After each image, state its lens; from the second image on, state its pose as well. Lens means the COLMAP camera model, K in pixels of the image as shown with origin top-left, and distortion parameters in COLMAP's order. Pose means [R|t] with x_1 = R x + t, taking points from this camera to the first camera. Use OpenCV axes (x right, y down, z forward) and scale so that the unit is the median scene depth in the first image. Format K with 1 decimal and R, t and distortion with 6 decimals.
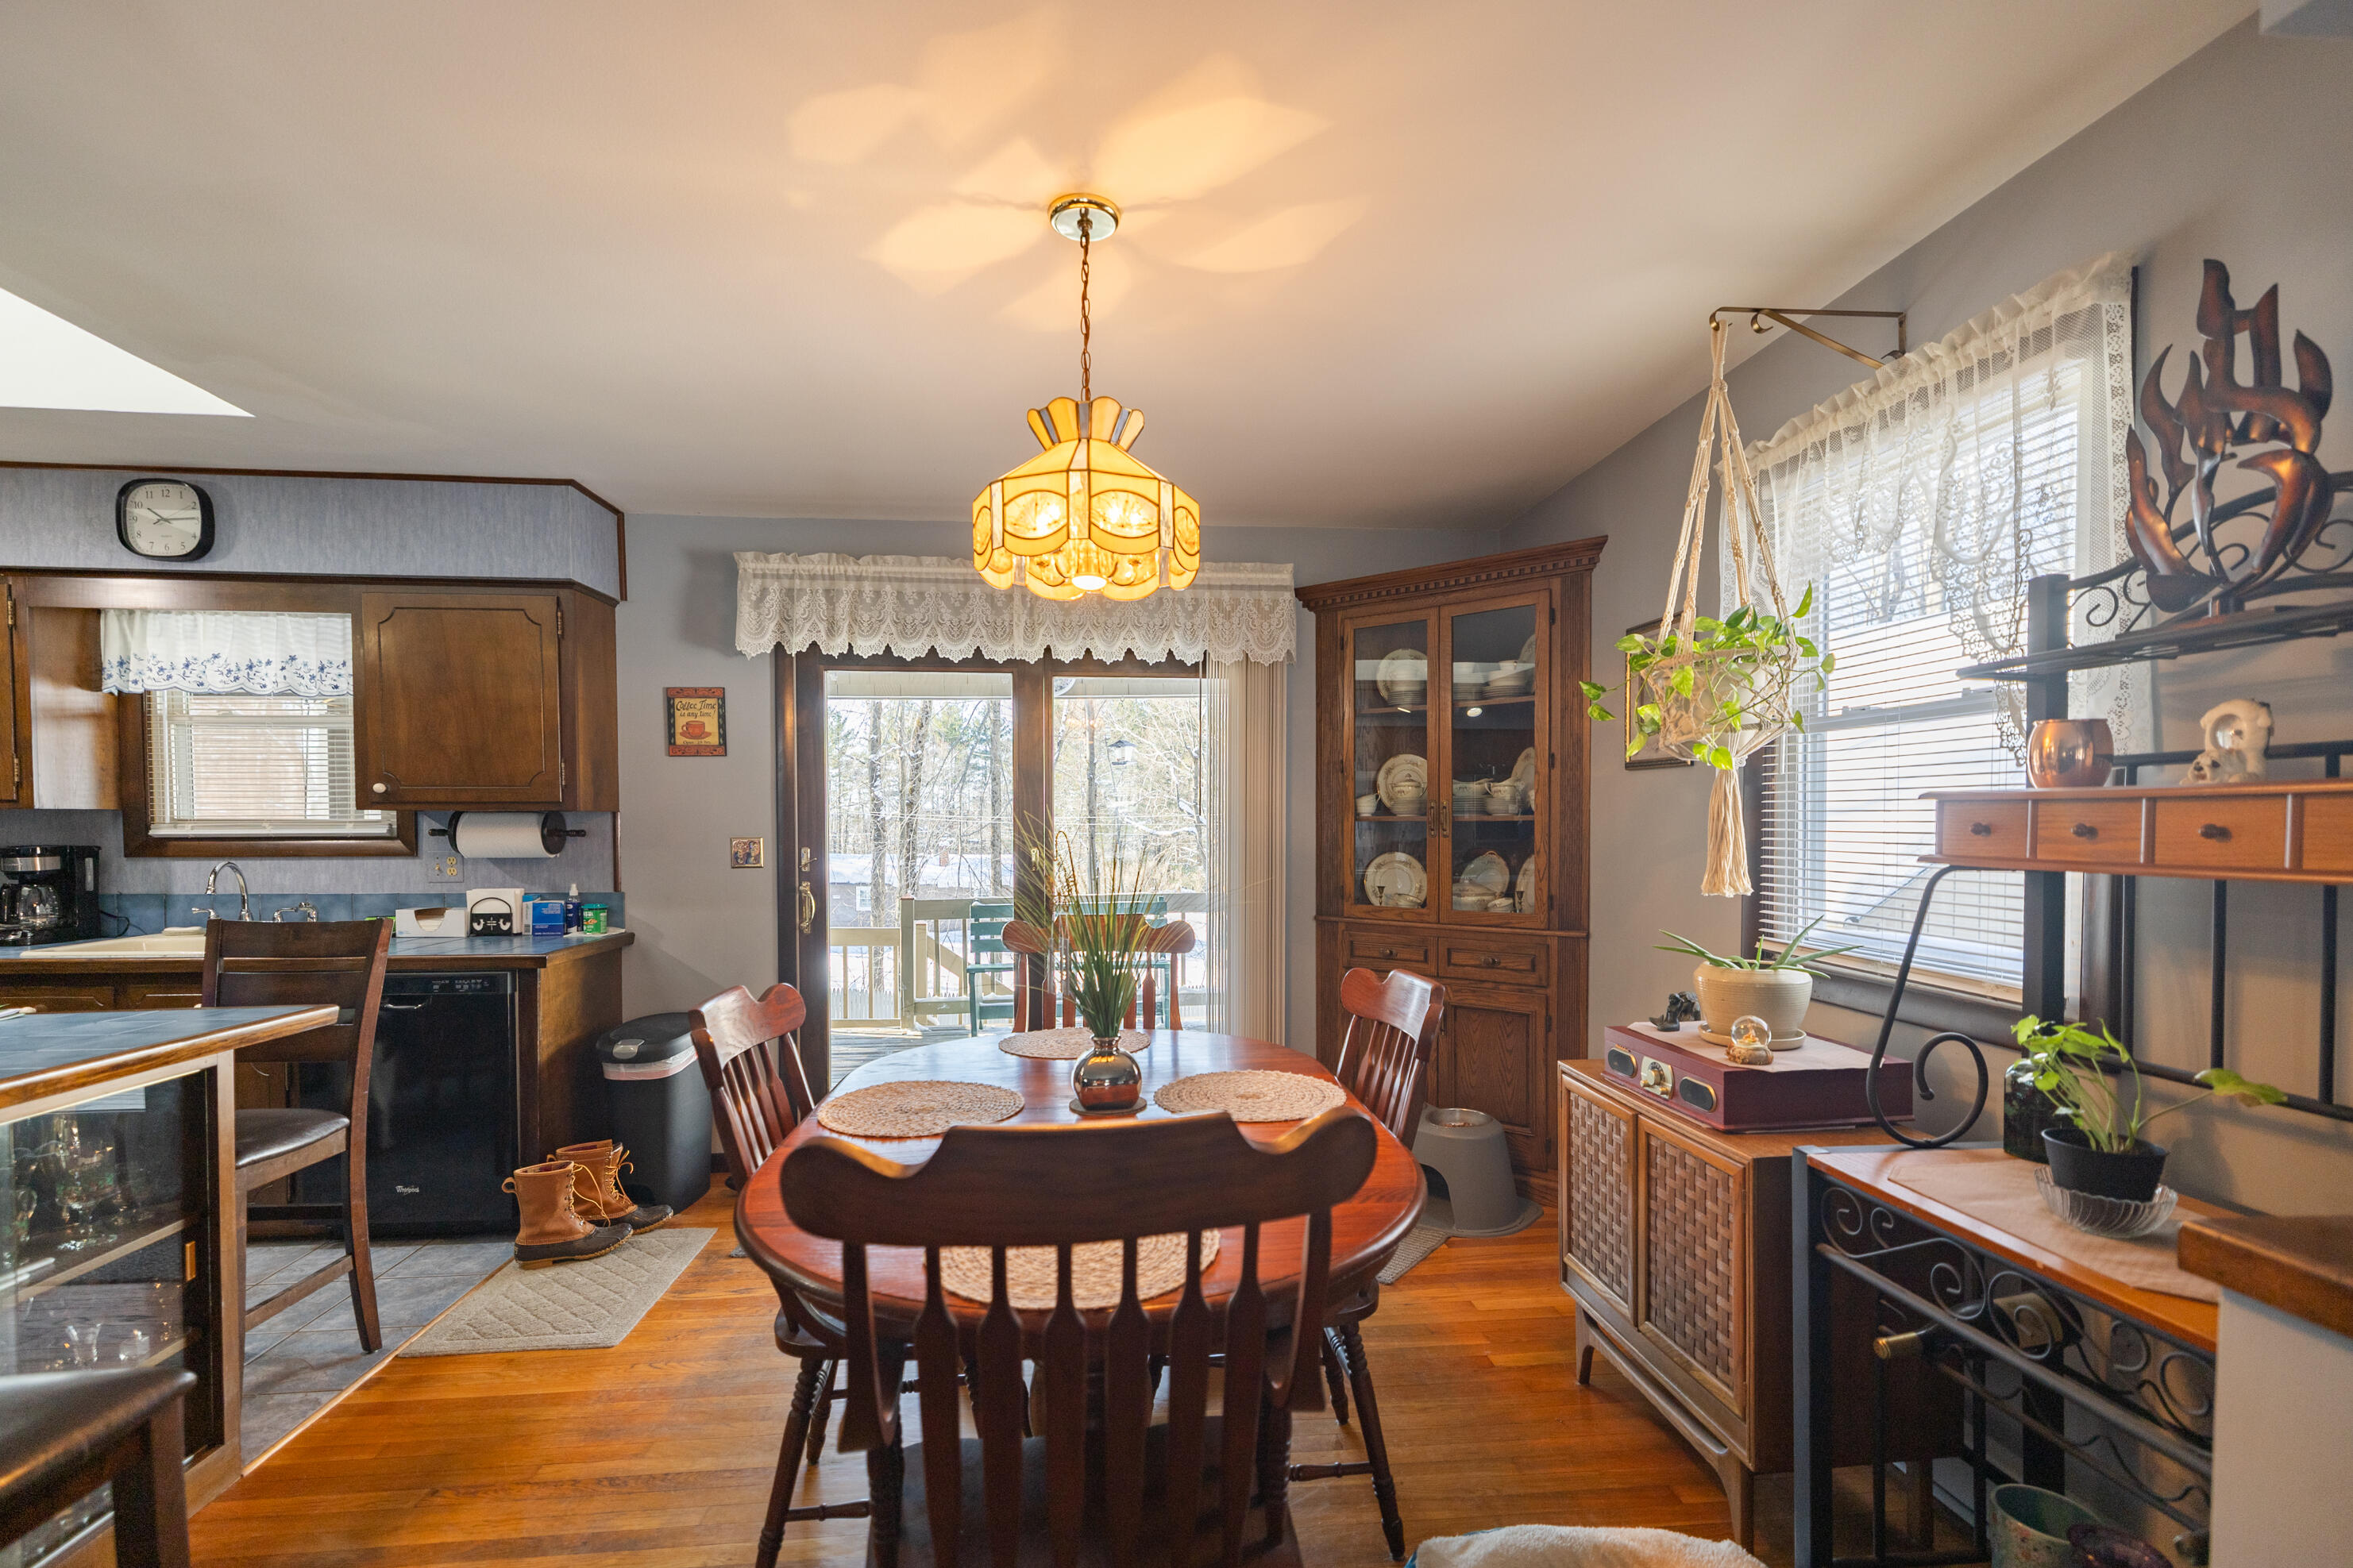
lens RADIAL K [[1031.4, 0, 1163.6], [0, 1031.4, 844.1], [0, 0, 1]] dist [-0.001799, 0.000328]
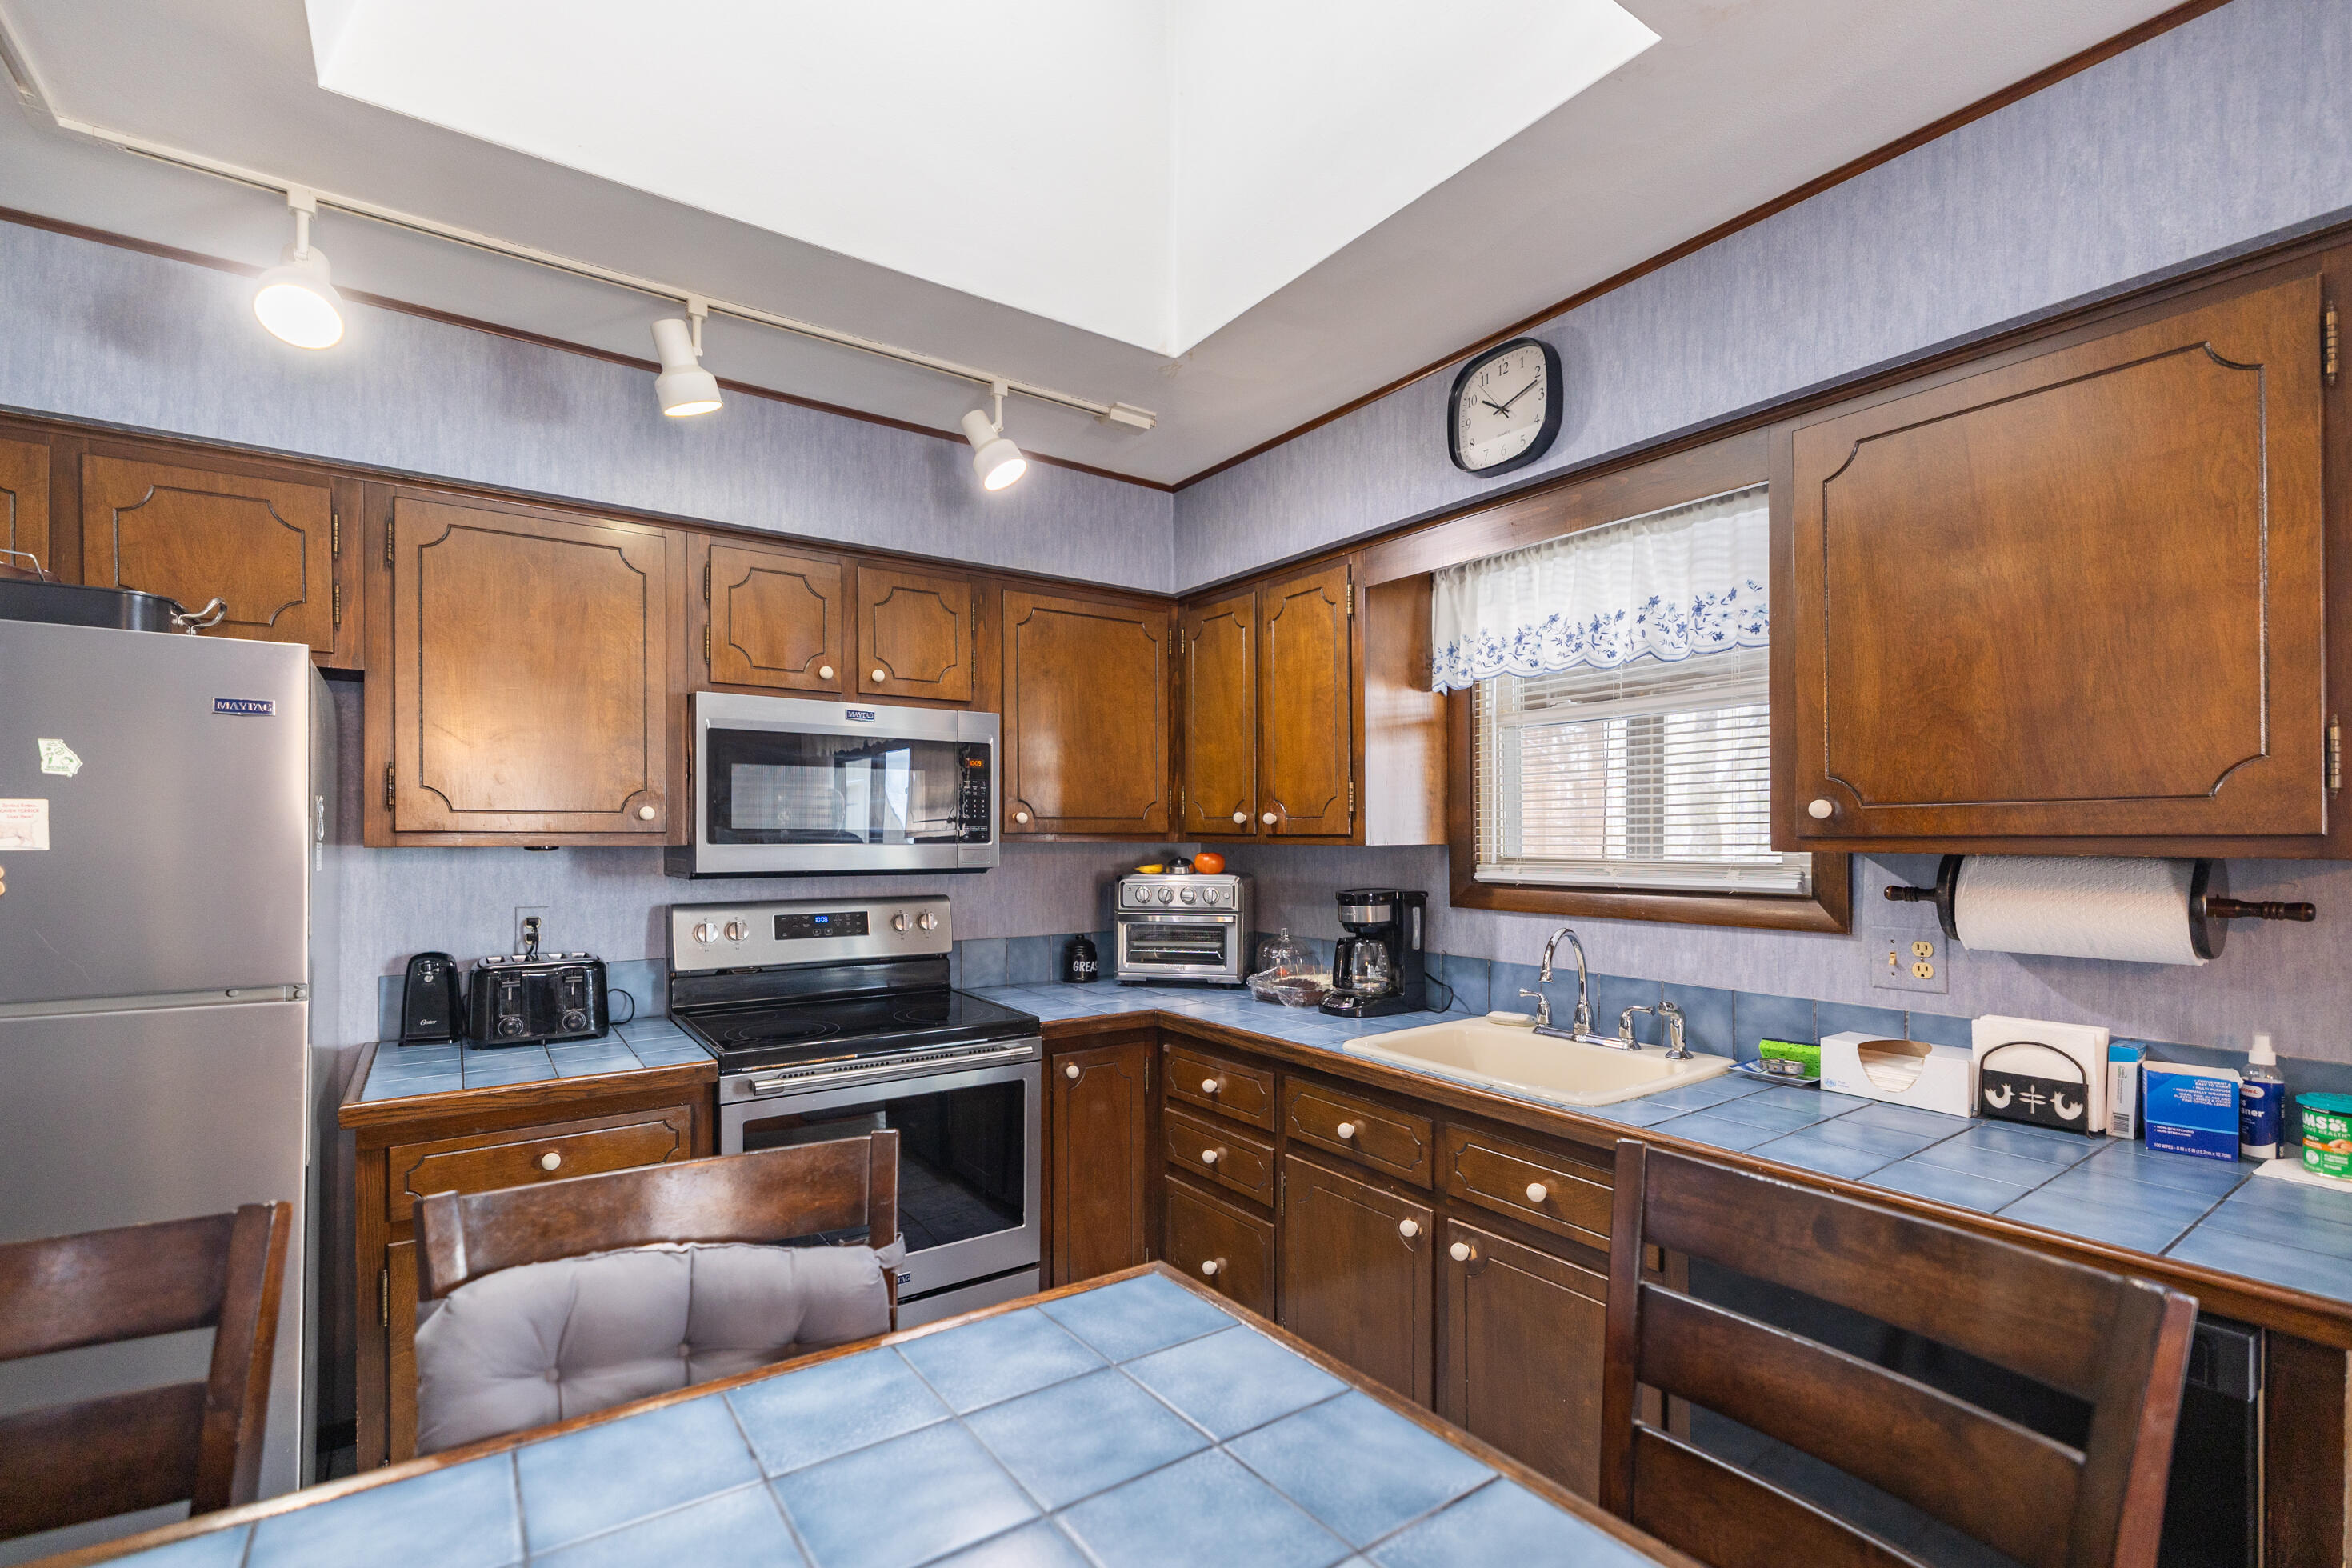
lens RADIAL K [[1031.1, 0, 1172.2], [0, 1031.1, 837.5], [0, 0, 1]] dist [-0.001799, 0.000328]
pose [[0.492537, 0.001575, -0.870290, -0.453184], [-0.018026, 0.999802, -0.008393, -0.028904], [0.870105, 0.019822, 0.492468, 0.451291]]
